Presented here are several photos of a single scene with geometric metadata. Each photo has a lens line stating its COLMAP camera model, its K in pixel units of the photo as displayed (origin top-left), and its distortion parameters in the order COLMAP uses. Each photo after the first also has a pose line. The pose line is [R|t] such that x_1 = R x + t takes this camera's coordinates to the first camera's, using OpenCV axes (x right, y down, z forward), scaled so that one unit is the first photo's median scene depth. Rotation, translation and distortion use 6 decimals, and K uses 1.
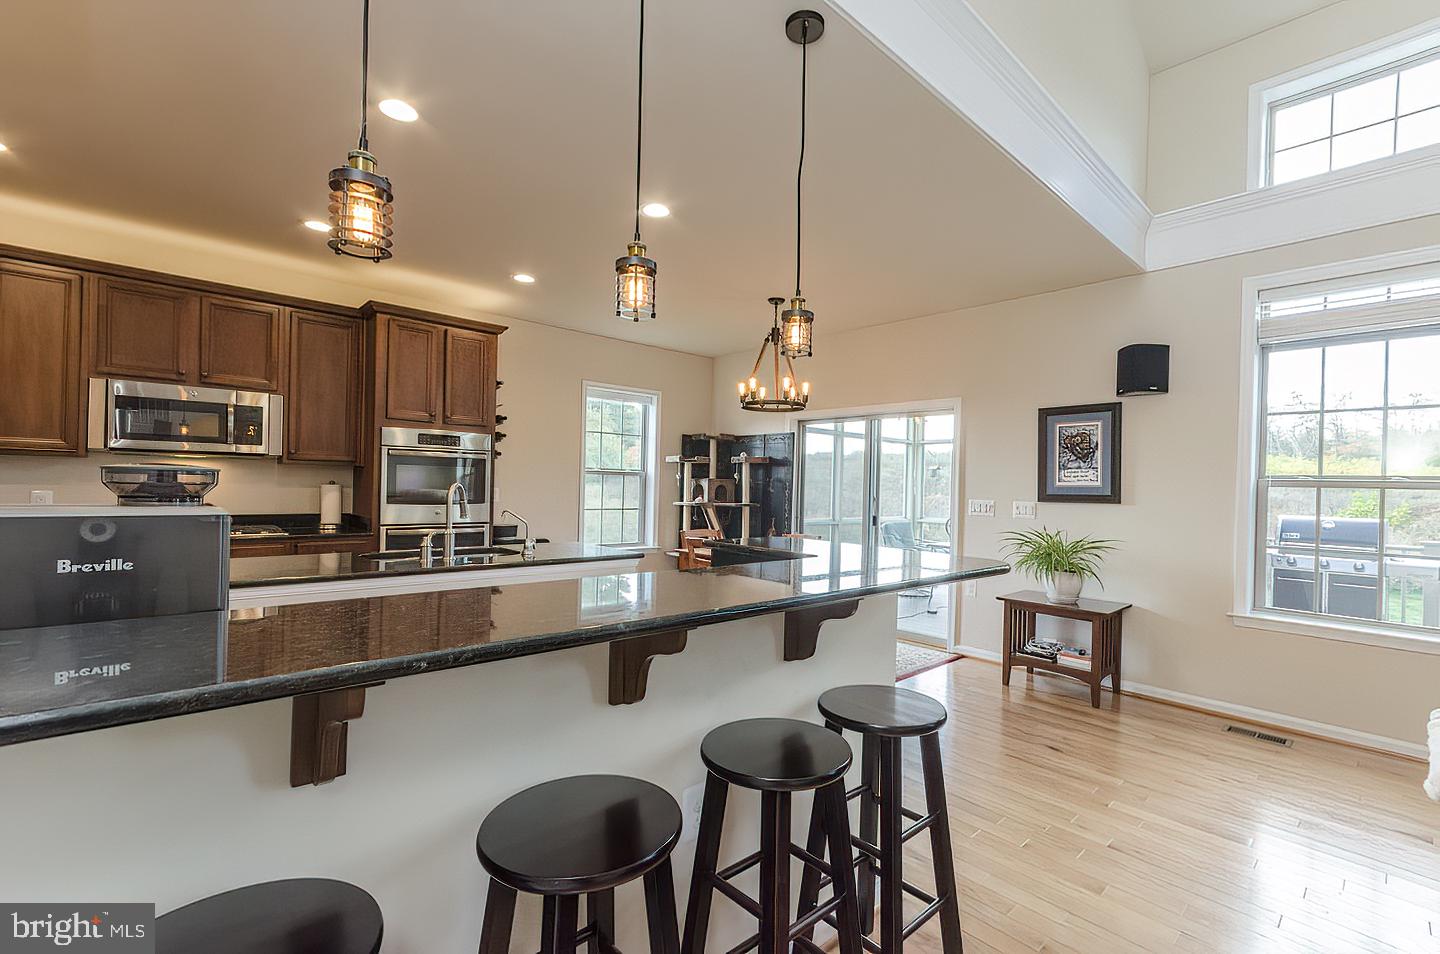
lens RADIAL K [[631.2, 0, 738.8], [0, 631.2, 486.1], [0, 0, 1]] dist [0.008741, -0.000659]
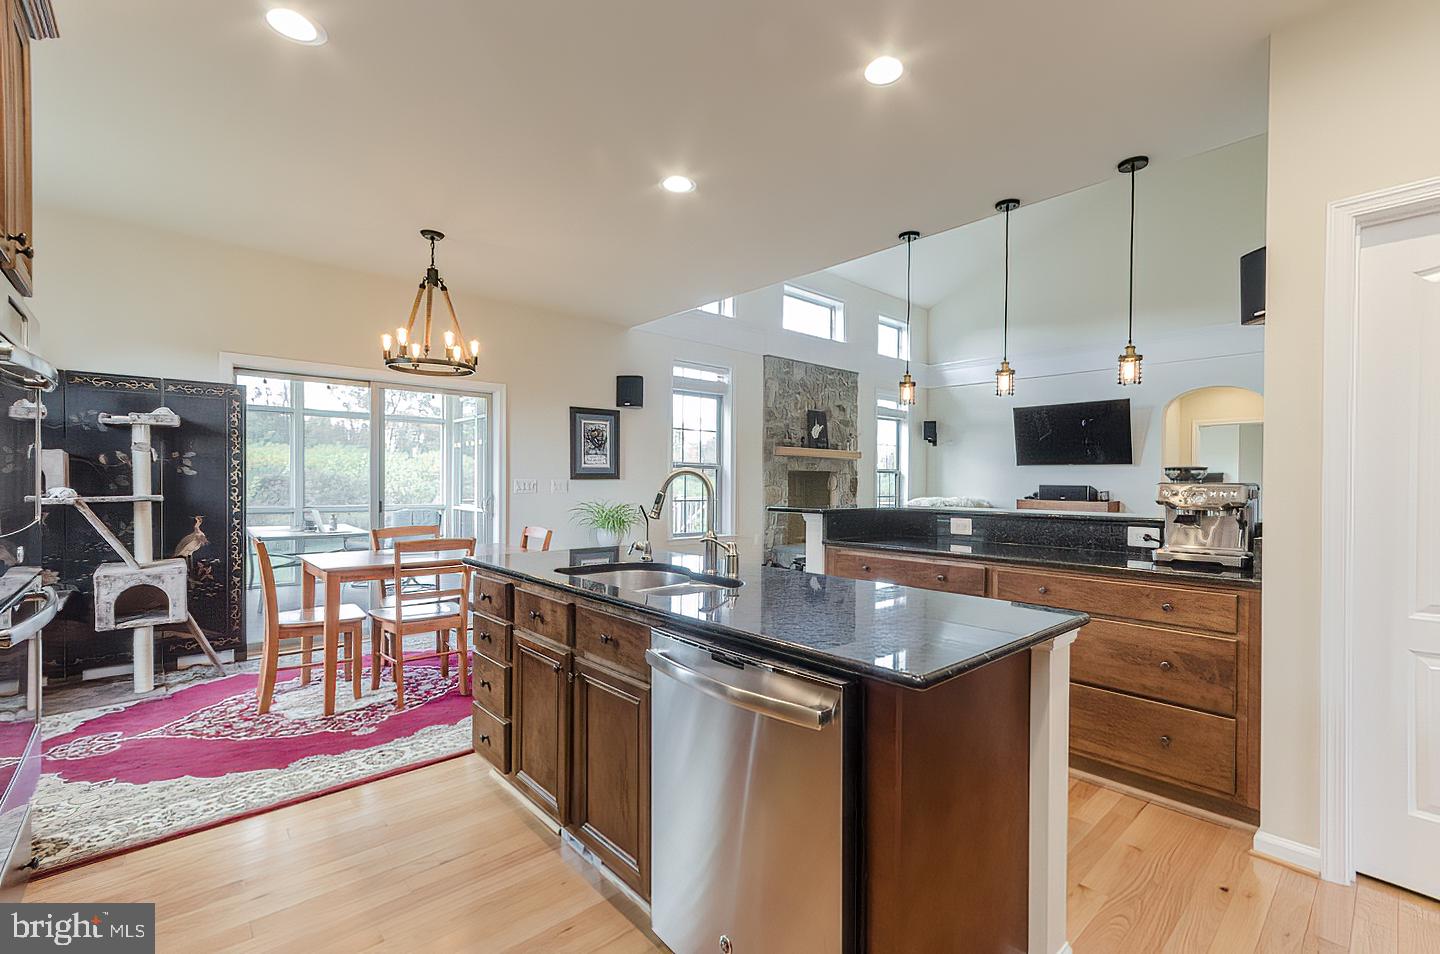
lens RADIAL K [[631.2, 0, 738.8], [0, 631.2, 486.1], [0, 0, 1]] dist [0.008741, -0.000659]
pose [[0.005829, -0.029383, 0.999551, -0.813212], [-0.005143, 0.999554, 0.029413, -0.001009], [-0.999970, -0.005312, 0.005675, 0.657267]]
